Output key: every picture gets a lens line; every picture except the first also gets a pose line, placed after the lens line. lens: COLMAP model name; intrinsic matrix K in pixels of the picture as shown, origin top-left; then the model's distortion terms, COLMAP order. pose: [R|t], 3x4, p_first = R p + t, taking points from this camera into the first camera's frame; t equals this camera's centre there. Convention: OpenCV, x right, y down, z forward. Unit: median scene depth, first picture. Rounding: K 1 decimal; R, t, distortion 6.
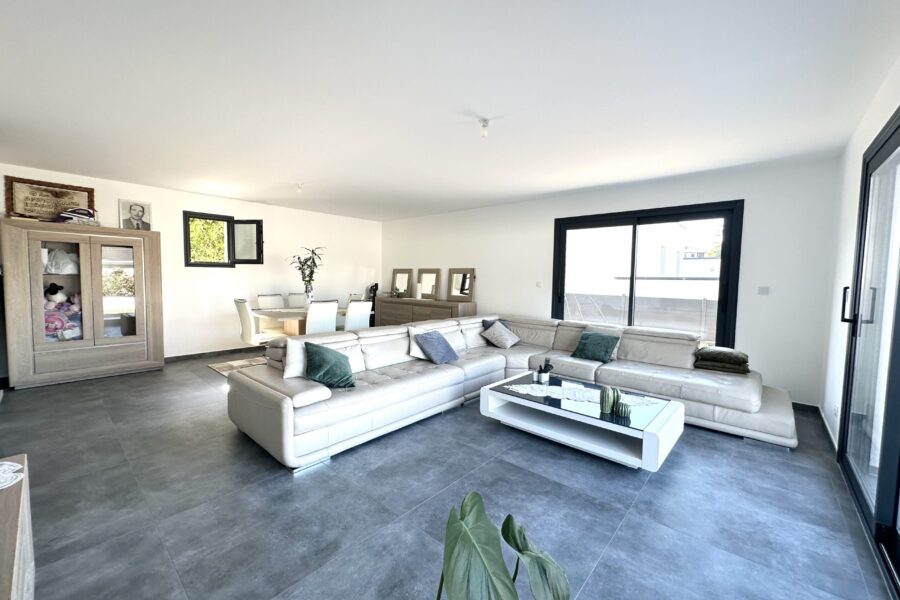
lens RADIAL K [[358.8, 0, 449.7], [0, 358.8, 299.9], [0, 0, 1]] dist [0.000771, 0.000212]
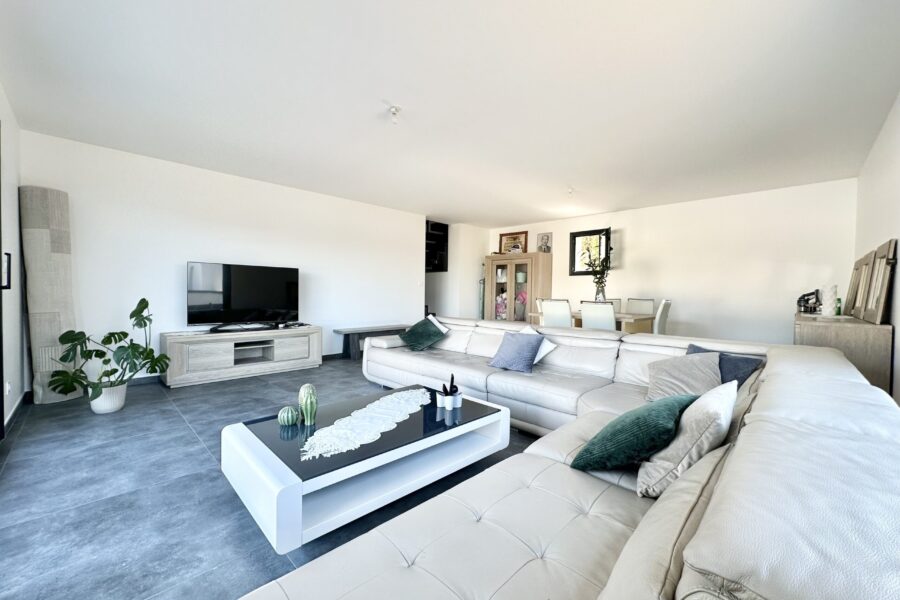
lens RADIAL K [[358.8, 0, 449.1], [0, 358.8, 303.4], [0, 0, 1]] dist [0.000771, 0.000212]
pose [[-0.057827, 0.016019, -0.998198, 0.779252], [-0.074307, 0.997029, 0.020304, 0.017782], [0.995557, 0.075347, -0.056465, 0.874799]]
